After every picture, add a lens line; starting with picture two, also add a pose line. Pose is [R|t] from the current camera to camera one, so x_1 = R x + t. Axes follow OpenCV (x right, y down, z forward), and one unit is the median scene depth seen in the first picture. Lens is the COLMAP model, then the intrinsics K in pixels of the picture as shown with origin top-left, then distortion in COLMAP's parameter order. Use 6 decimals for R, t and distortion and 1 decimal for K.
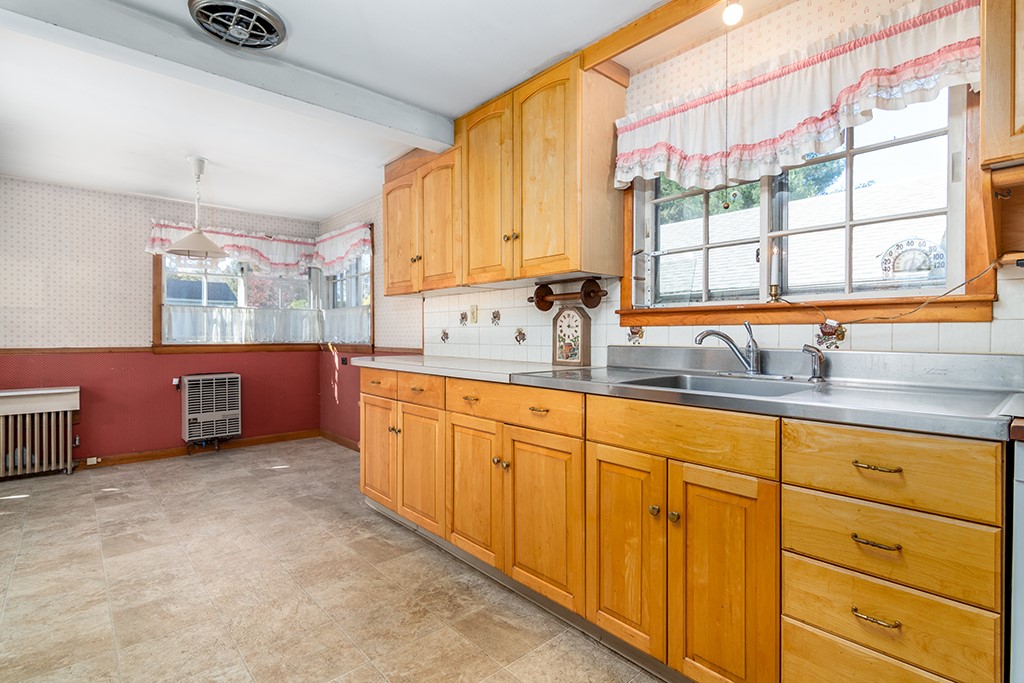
lens RADIAL K [[496.3, 0, 514.4], [0, 496.3, 338.0], [0, 0, 1]] dist [0.000234, 0.000012]
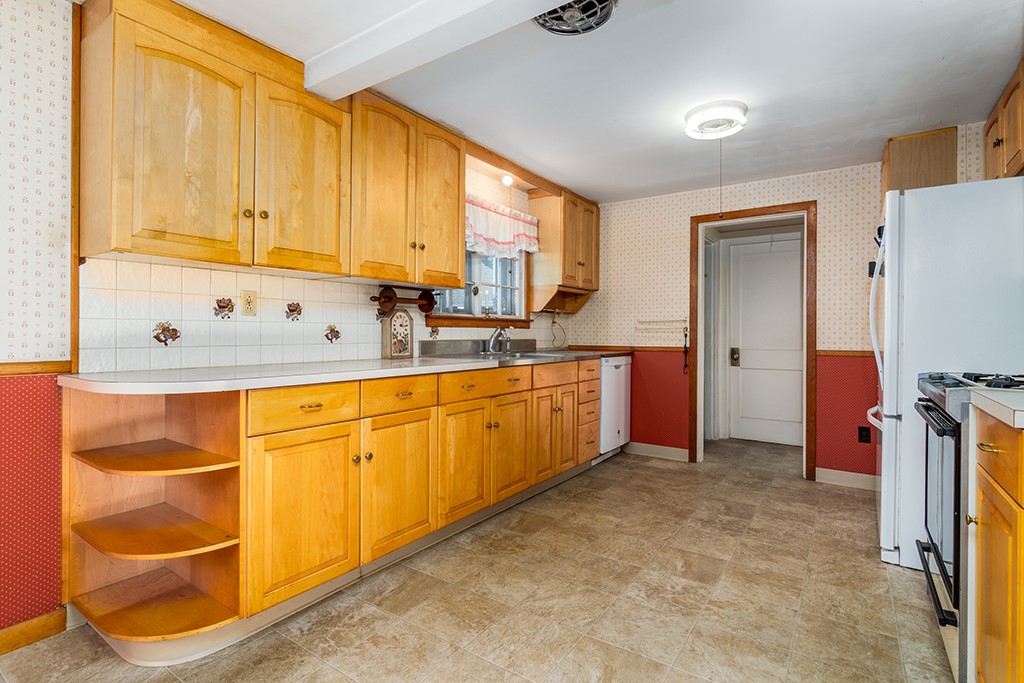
lens RADIAL K [[496.3, 0, 513.4], [0, 496.3, 336.1], [0, 0, 1]] dist [0.000234, 0.000012]
pose [[-0.241841, -0.008876, 0.970275, -1.113845], [0.000231, 0.999958, 0.009205, -0.009115], [-0.970316, 0.002450, -0.241829, 1.030516]]
